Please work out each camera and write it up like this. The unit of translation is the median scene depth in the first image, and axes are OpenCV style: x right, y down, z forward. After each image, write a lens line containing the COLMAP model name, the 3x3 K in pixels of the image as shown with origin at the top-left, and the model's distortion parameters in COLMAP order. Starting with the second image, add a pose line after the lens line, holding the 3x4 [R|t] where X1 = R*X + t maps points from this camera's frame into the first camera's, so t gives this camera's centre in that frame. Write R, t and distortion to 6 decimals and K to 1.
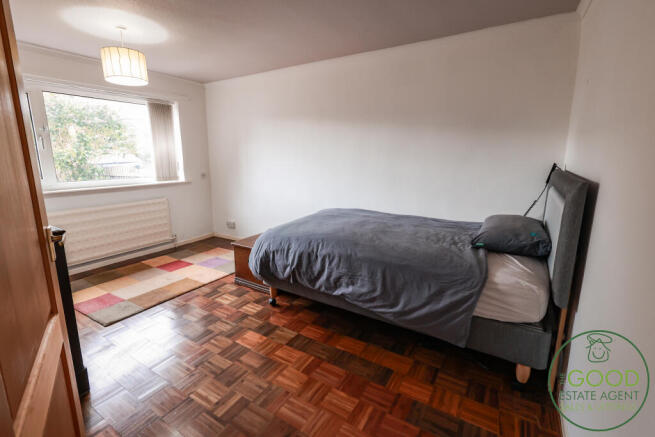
lens RADIAL K [[303.4, 0, 326.8], [0, 303.4, 218.2], [0, 0, 1]] dist [0.004106, 0.000718]
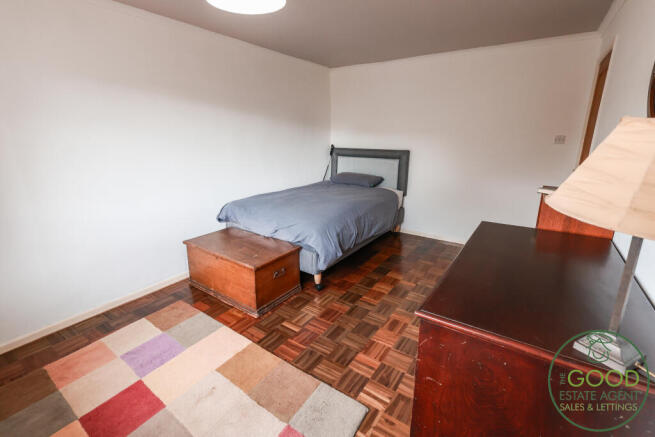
lens RADIAL K [[303.4, 0, 325.7], [0, 303.4, 214.3], [0, 0, 1]] dist [0.004106, 0.000718]
pose [[0.039211, -0.257244, 0.965551, -0.928788], [0.205674, 0.947680, 0.244131, -0.175543], [-0.977835, 0.189017, 0.090068, 0.697200]]
